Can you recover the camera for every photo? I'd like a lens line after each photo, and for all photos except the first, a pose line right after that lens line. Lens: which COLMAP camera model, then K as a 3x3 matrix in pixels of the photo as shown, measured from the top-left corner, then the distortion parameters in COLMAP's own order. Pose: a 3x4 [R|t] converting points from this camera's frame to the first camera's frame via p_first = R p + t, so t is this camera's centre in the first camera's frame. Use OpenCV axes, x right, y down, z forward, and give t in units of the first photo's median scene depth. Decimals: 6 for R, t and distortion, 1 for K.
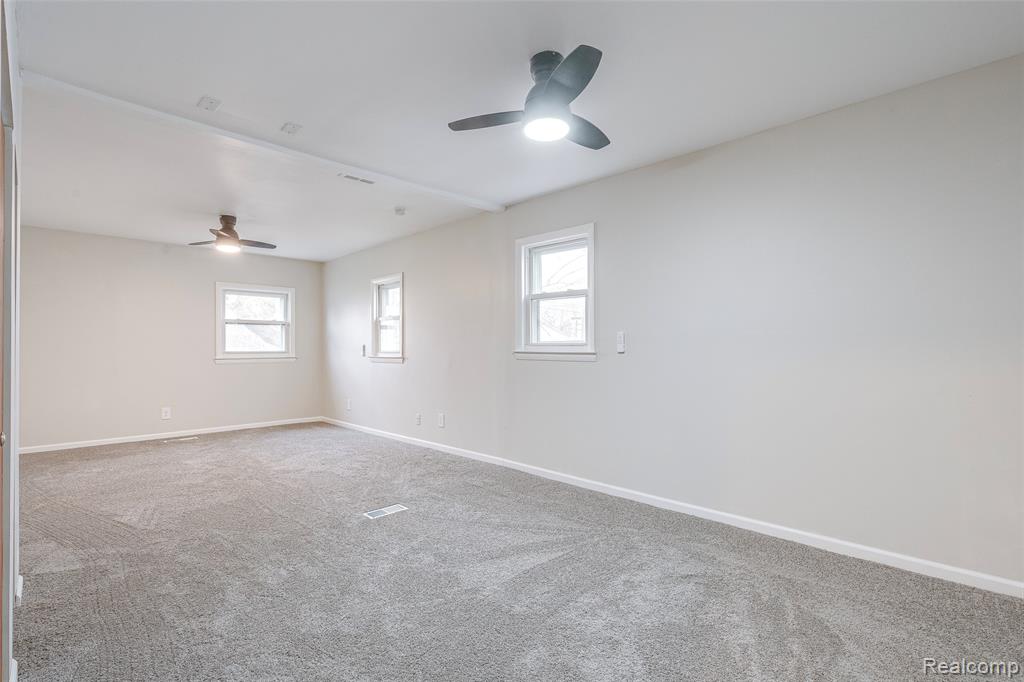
lens RADIAL K [[467.7, 0, 500.0], [0, 467.7, 329.5], [0, 0, 1]] dist [0.002661, 0.001243]
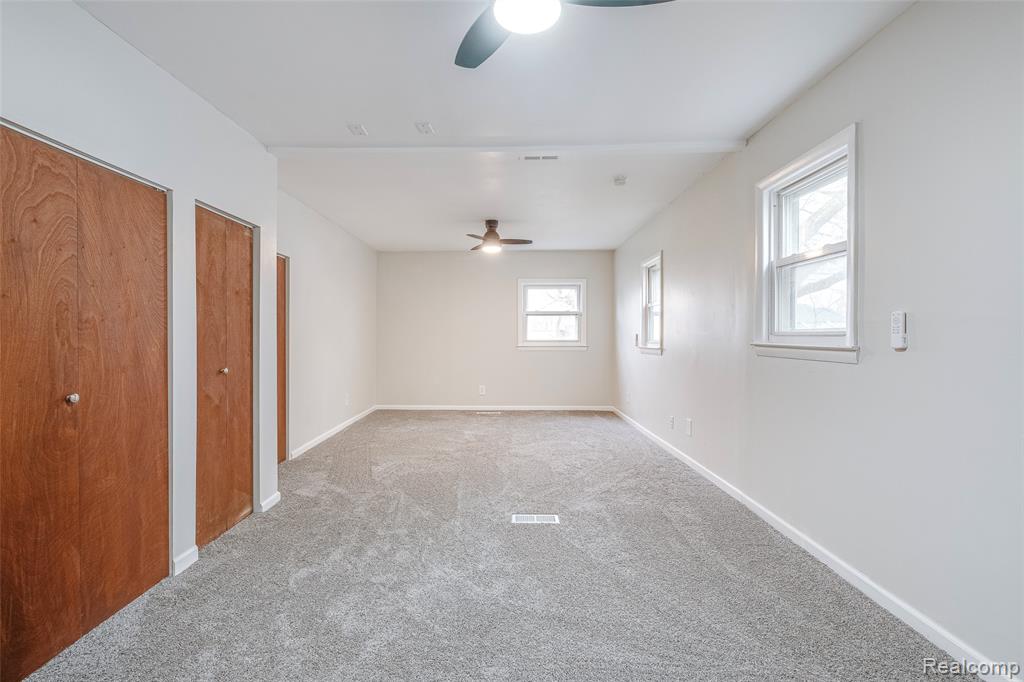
lens RADIAL K [[467.7, 0, 500.0], [0, 467.7, 329.5], [0, 0, 1]] dist [0.002661, 0.001243]
pose [[0.705323, -0.007779, -0.708843, 0.240562], [0.025535, 0.999570, 0.014440, 0.005062], [0.708426, -0.028285, 0.705218, 0.220526]]
